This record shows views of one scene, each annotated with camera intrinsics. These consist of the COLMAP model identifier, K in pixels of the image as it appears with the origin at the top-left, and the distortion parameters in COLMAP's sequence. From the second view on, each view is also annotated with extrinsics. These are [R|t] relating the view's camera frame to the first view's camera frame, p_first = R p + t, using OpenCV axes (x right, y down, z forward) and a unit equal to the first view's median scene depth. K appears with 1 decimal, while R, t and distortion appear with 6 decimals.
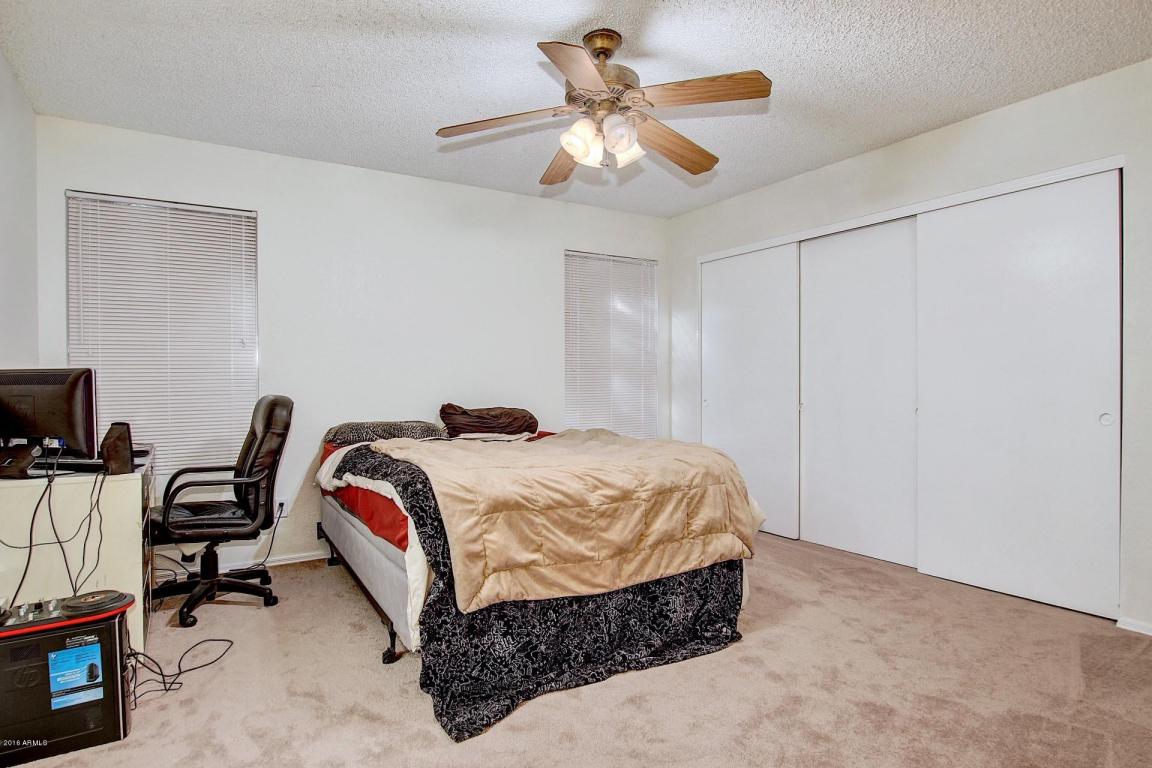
lens RADIAL K [[630.4, 0, 568.1], [0, 630.4, 380.4], [0, 0, 1]] dist [-0.020787, 0.000442]
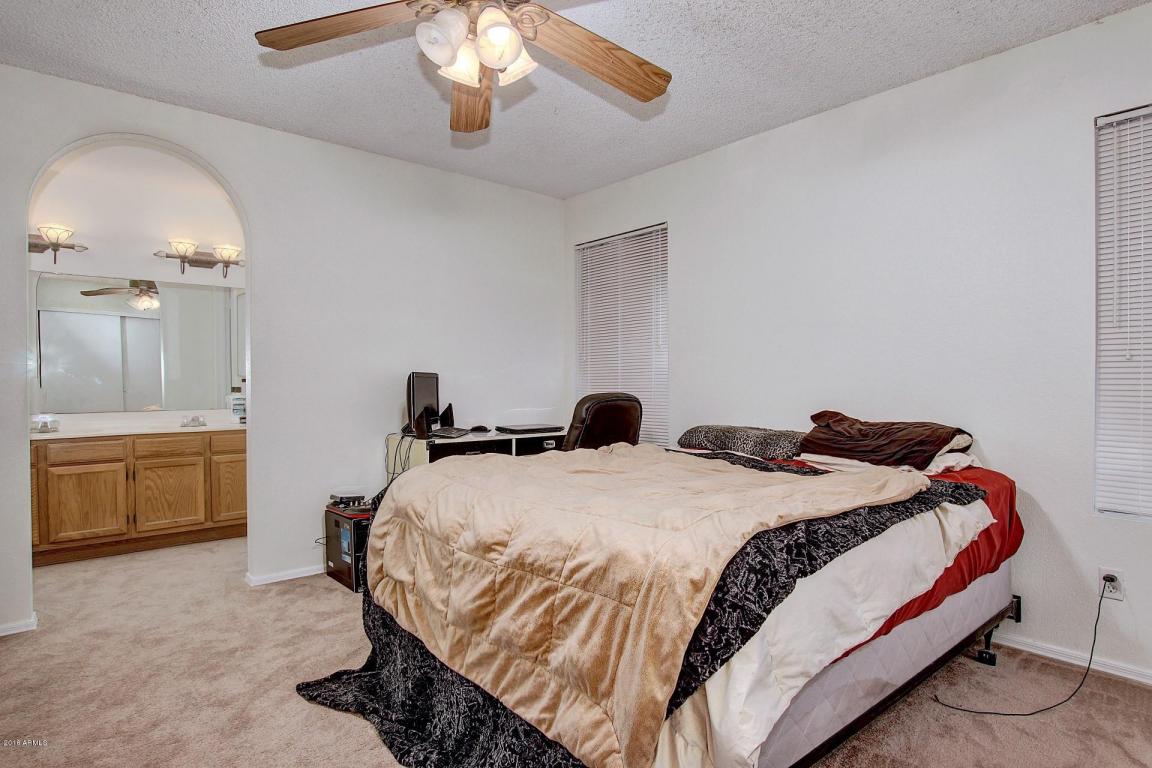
lens RADIAL K [[609.7, 0, 576.0], [0, 609.7, 384.0], [0, 0, 1]] dist [-0.023362, 0.000537]
pose [[0.172874, 0.009225, -0.984901, 0.715233], [-0.001052, 0.999957, 0.009181, -0.001045], [0.984943, -0.000551, 0.172876, 0.939021]]
